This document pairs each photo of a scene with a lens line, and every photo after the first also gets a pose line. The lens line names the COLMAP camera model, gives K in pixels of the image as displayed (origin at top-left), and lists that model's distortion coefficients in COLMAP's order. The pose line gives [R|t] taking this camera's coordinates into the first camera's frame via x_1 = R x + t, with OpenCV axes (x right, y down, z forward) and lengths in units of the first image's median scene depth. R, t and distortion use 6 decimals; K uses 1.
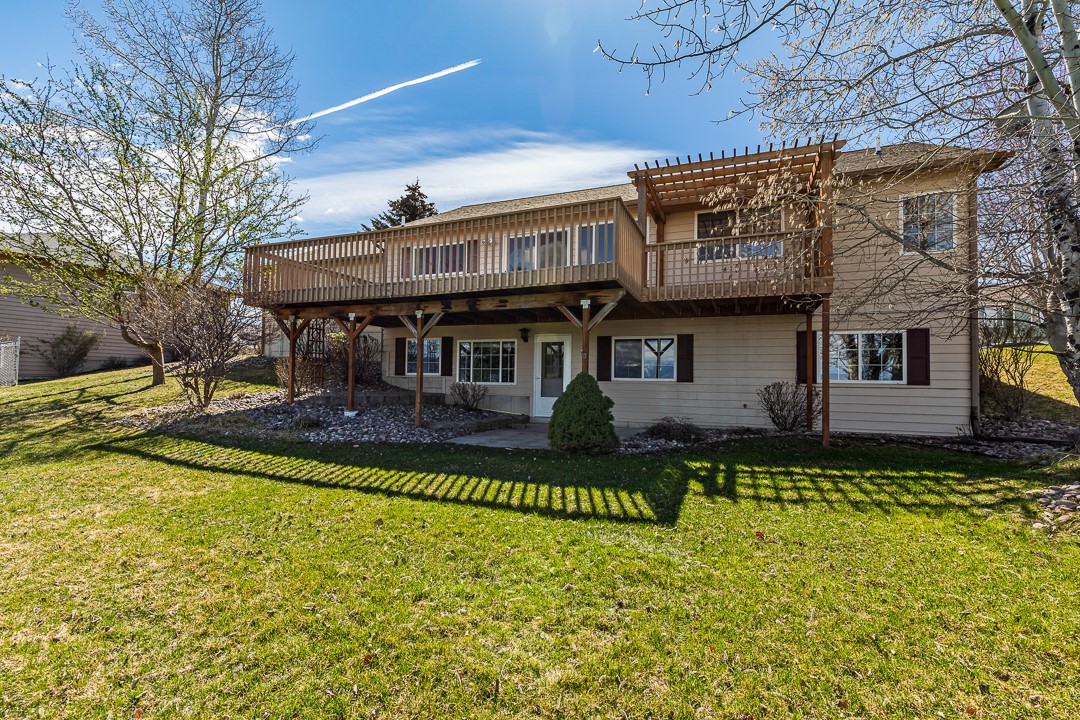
lens RADIAL K [[497.8, 0, 539.3], [0, 497.8, 356.4], [0, 0, 1]] dist [0.051610, -0.000802]
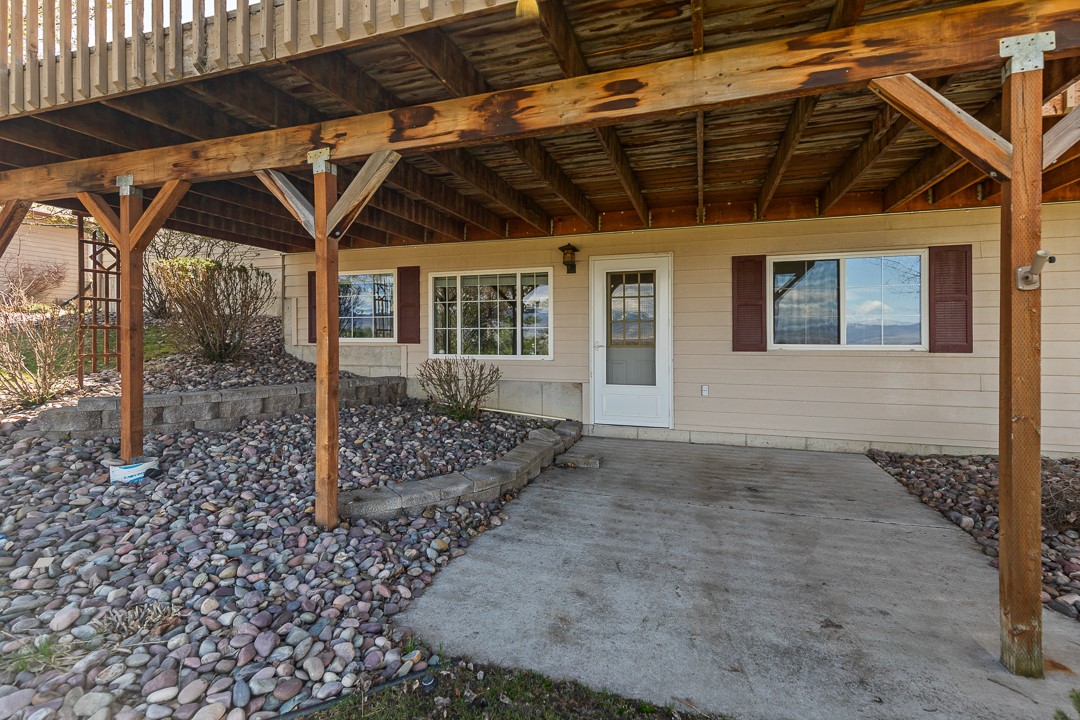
lens RADIAL K [[497.8, 0, 533.1], [0, 497.8, 338.7], [0, 0, 1]] dist [0.051610, -0.000802]
pose [[0.997251, -0.018127, 0.071840, -0.103488], [0.013917, 0.998180, 0.058682, 0.006598], [-0.072773, -0.057521, 0.995688, 0.521191]]
